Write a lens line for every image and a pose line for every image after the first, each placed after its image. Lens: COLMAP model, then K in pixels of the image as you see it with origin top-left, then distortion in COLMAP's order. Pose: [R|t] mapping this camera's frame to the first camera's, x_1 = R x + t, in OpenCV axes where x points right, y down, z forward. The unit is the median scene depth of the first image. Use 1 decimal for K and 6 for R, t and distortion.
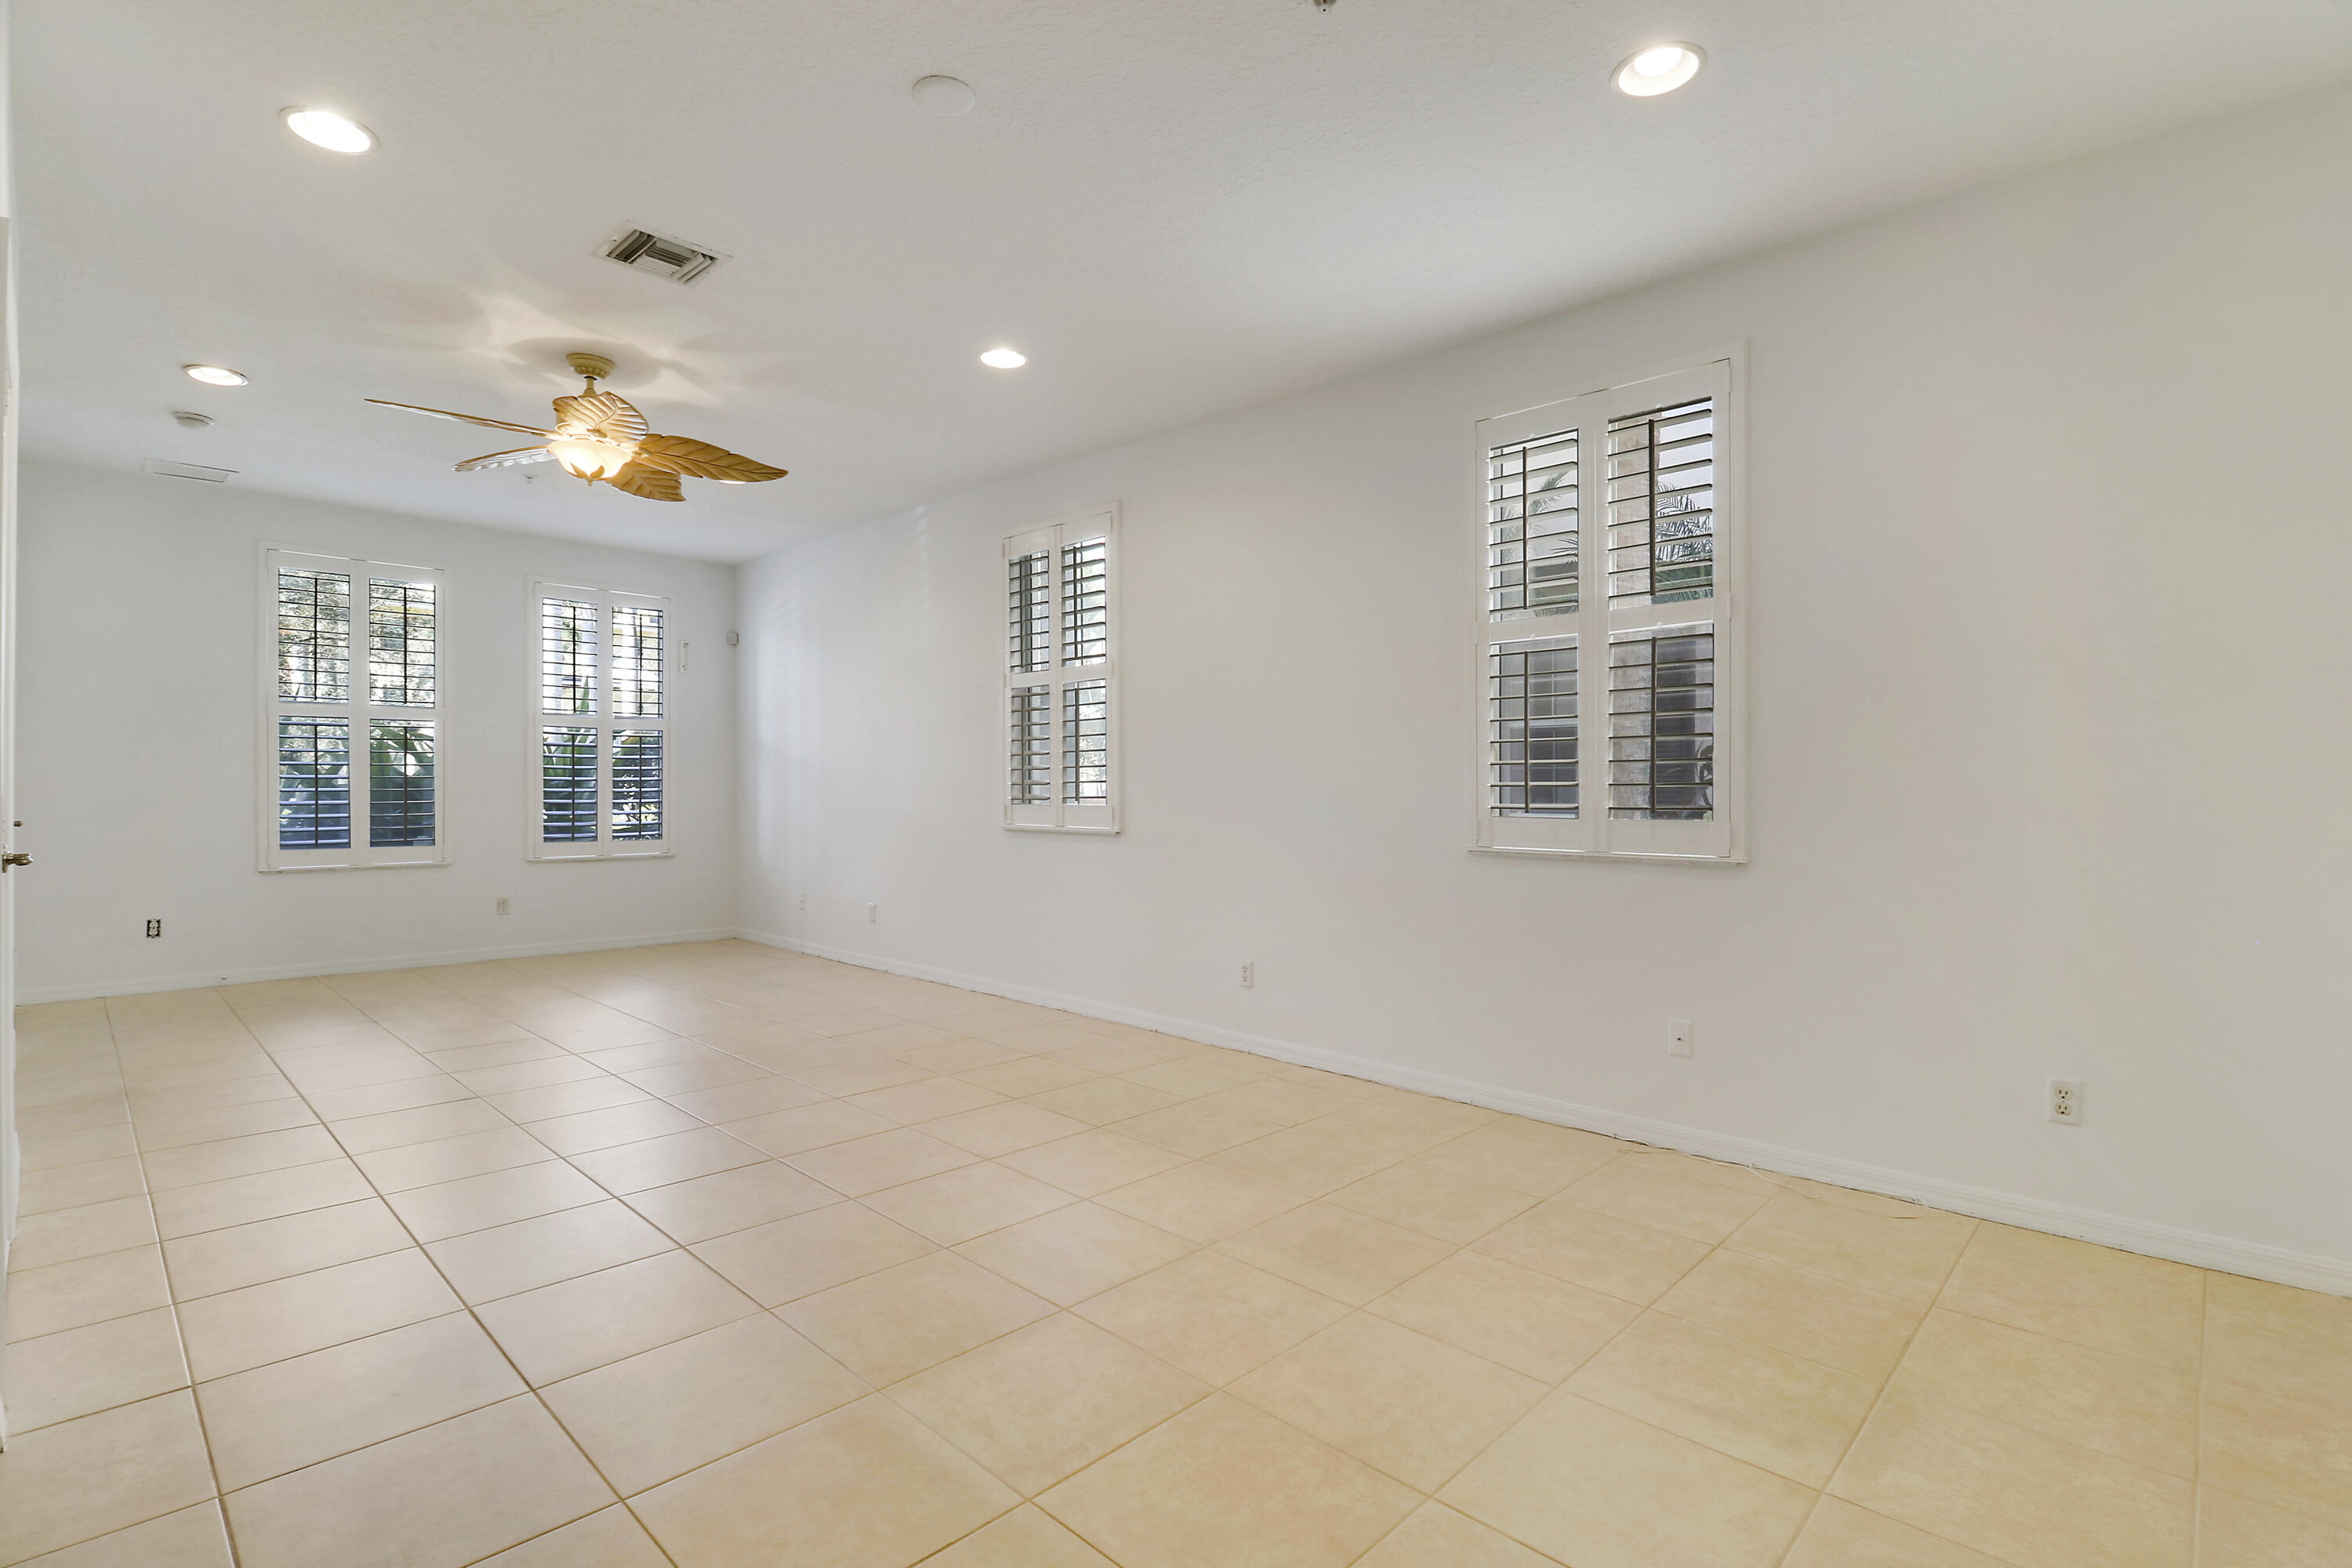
lens RADIAL K [[1089.9, 0, 1182.1], [0, 1089.9, 777.3], [0, 0, 1]] dist [-0.006007, -0.008896]
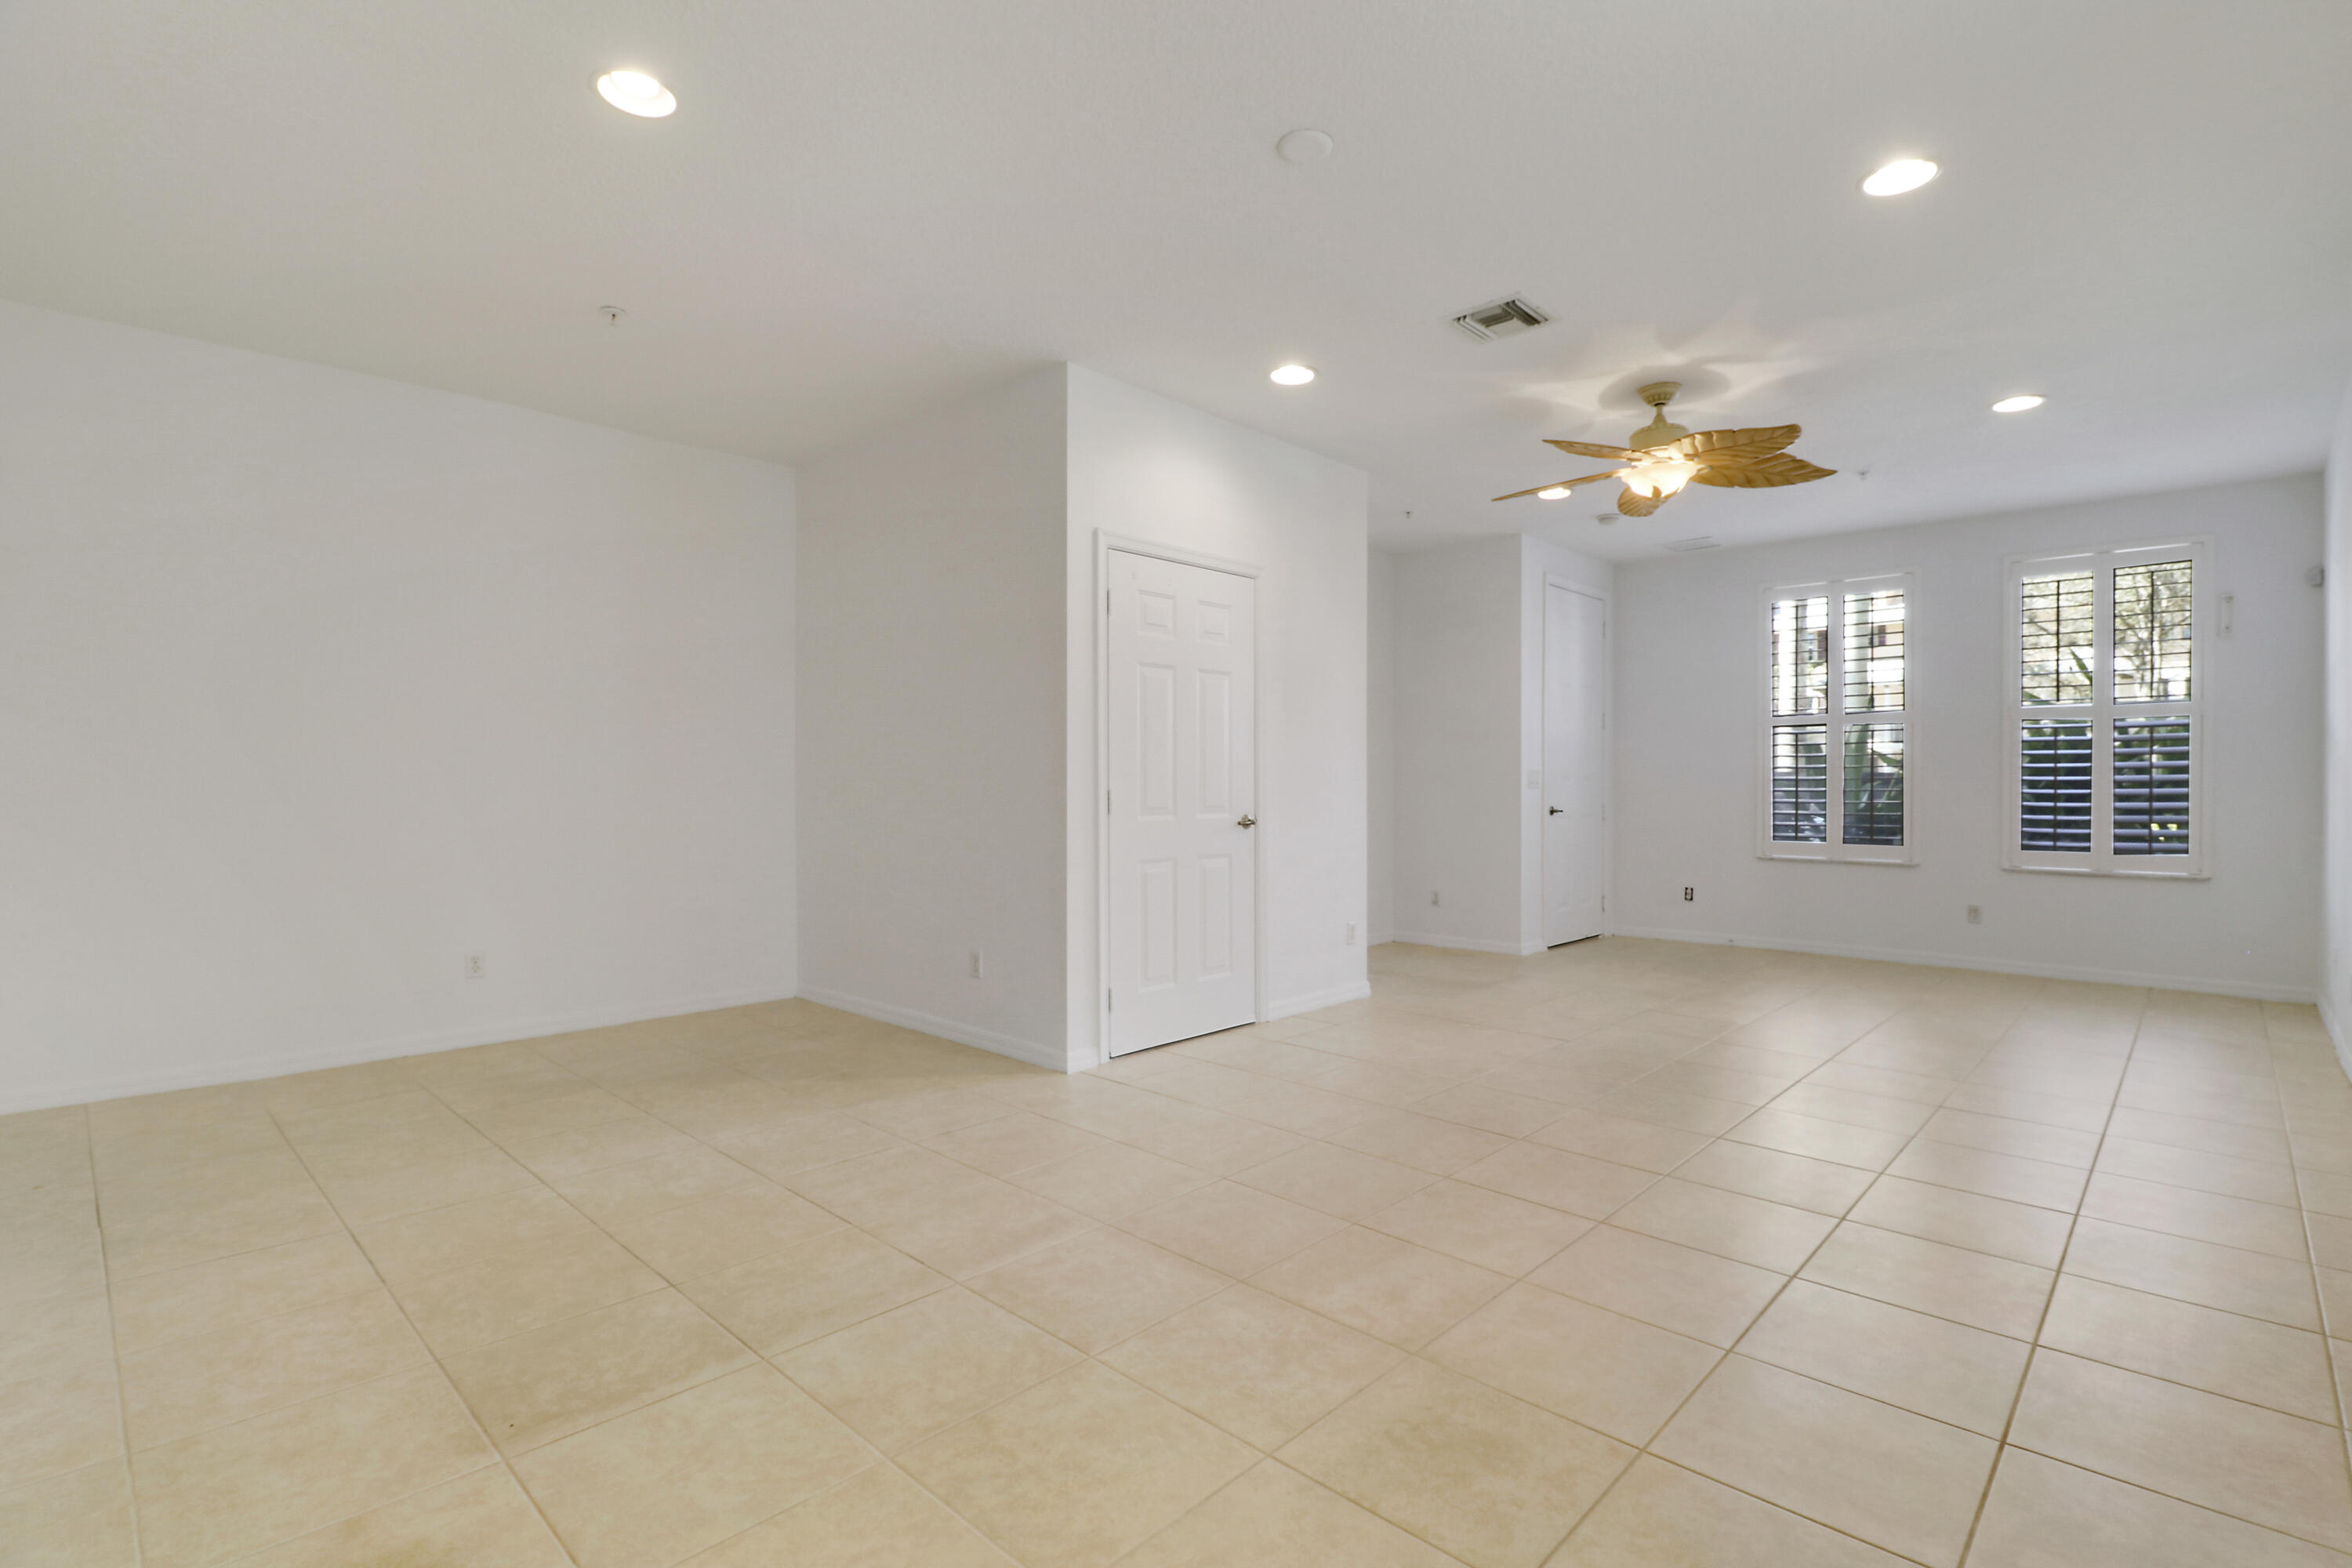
lens RADIAL K [[1089.9, 0, 1190.9], [0, 1089.9, 785.0], [0, 0, 1]] dist [-0.006007, -0.008896]
pose [[0.018884, 0.000070, -0.999822, 0.304760], [0.003870, 0.999993, 0.000143, 0.003415], [0.999814, -0.003872, 0.018884, 0.303275]]
